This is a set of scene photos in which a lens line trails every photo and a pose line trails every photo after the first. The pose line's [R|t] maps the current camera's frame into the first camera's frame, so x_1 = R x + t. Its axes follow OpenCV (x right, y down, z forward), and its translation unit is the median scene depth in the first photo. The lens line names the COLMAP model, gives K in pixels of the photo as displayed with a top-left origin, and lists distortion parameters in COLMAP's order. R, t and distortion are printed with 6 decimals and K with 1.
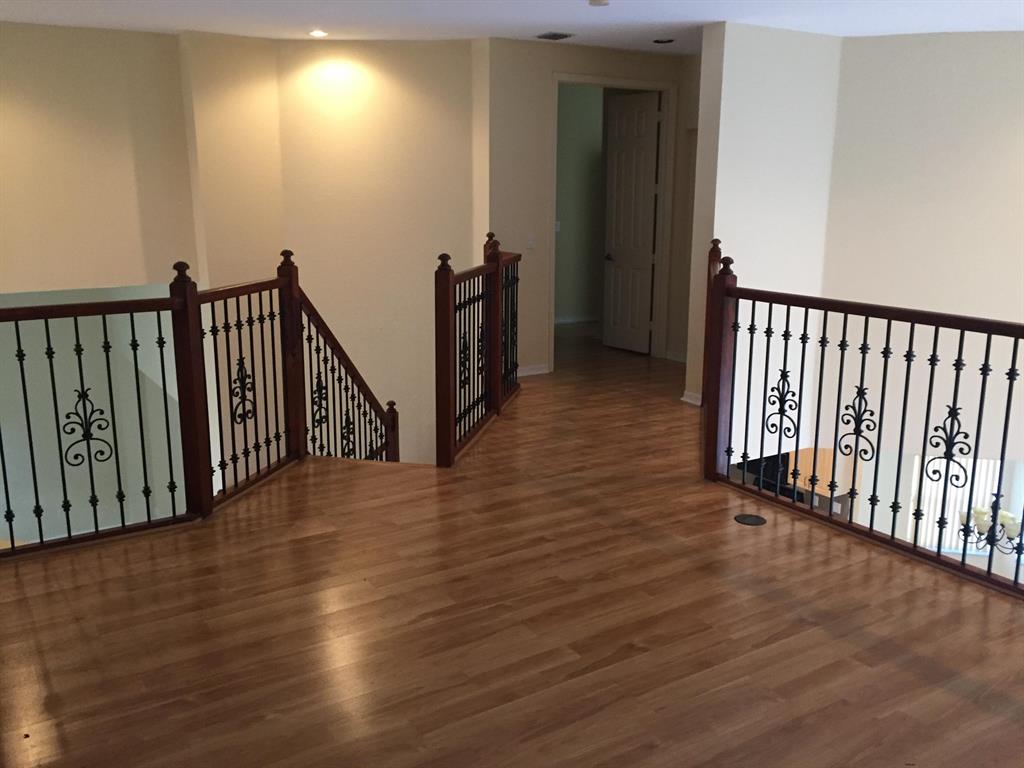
lens RADIAL K [[889.1, 0, 515.6], [0, 889.1, 386.8], [0, 0, 1]] dist [0.086800, -0.111672]
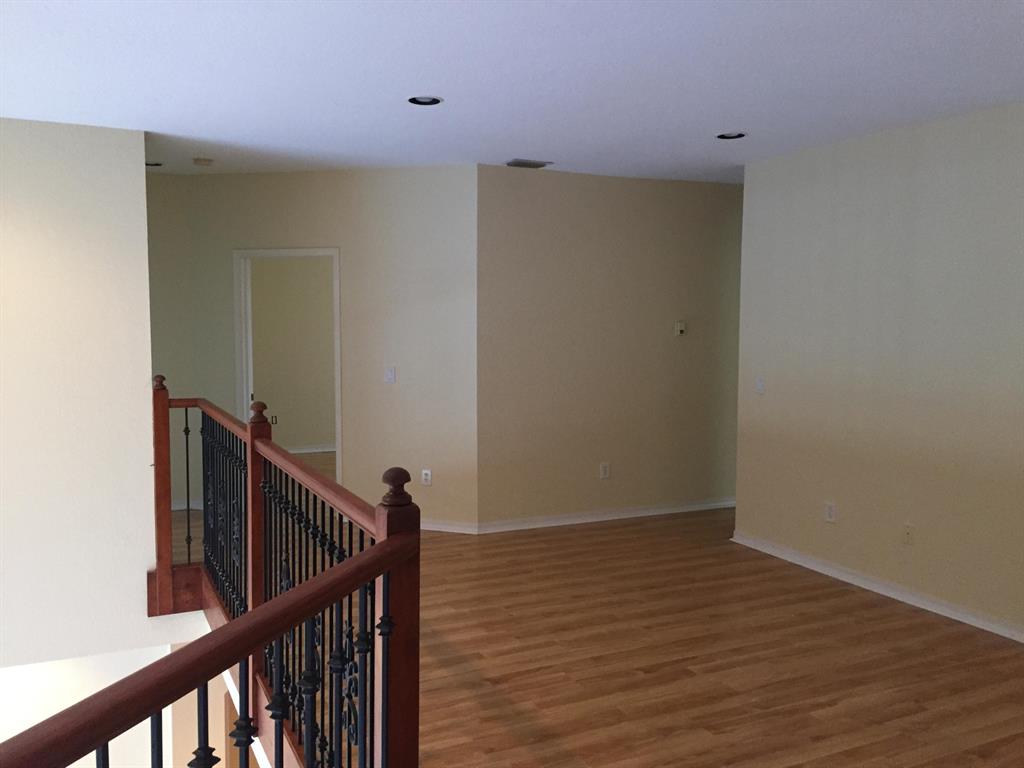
lens RADIAL K [[889.1, 0, 515.6], [0, 889.1, 386.8], [0, 0, 1]] dist [0.086800, -0.111672]
pose [[-0.993678, -0.030225, 0.108118, 0.182287], [0.002580, 0.956674, 0.291151, -0.458297], [-0.112234, 0.289589, -0.950548, 2.043517]]
